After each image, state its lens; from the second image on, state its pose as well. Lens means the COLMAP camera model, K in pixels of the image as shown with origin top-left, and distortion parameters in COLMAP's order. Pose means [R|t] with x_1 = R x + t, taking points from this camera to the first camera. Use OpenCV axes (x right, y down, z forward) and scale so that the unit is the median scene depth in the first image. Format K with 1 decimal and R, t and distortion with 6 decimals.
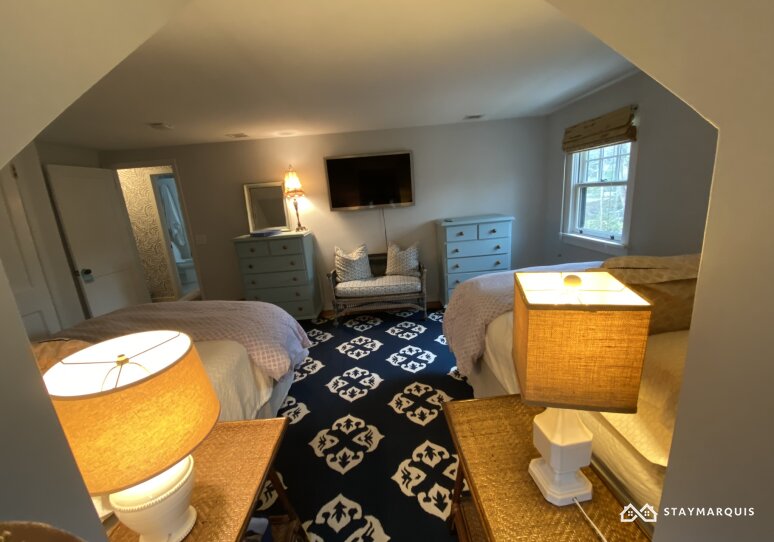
lens RADIAL K [[311.1, 0, 387.2], [0, 311.1, 267.7], [0, 0, 1]] dist [-0.002461, -0.000196]
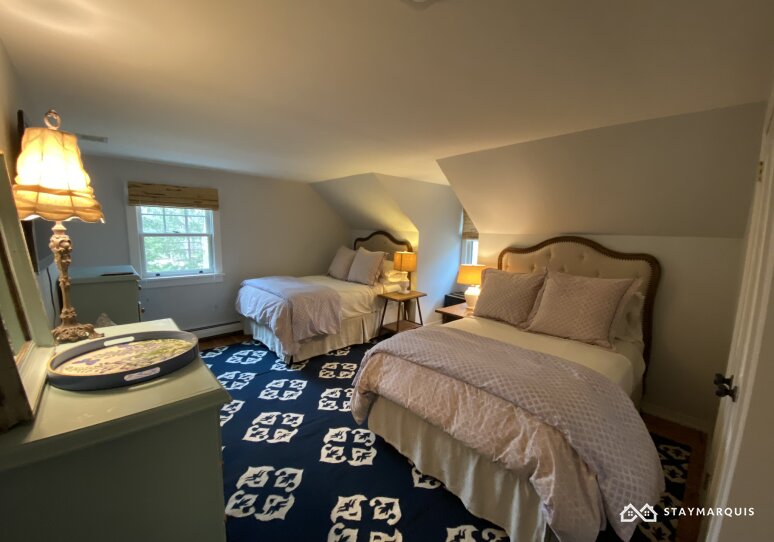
lens RADIAL K [[311.1, 0, 386.2], [0, 311.1, 271.0], [0, 0, 1]] dist [-0.002461, -0.000196]
pose [[-0.648519, -0.040956, 0.760096, -0.922192], [0.210077, 0.950141, 0.230435, -0.255400], [-0.731636, 0.309120, -0.607580, 1.262022]]
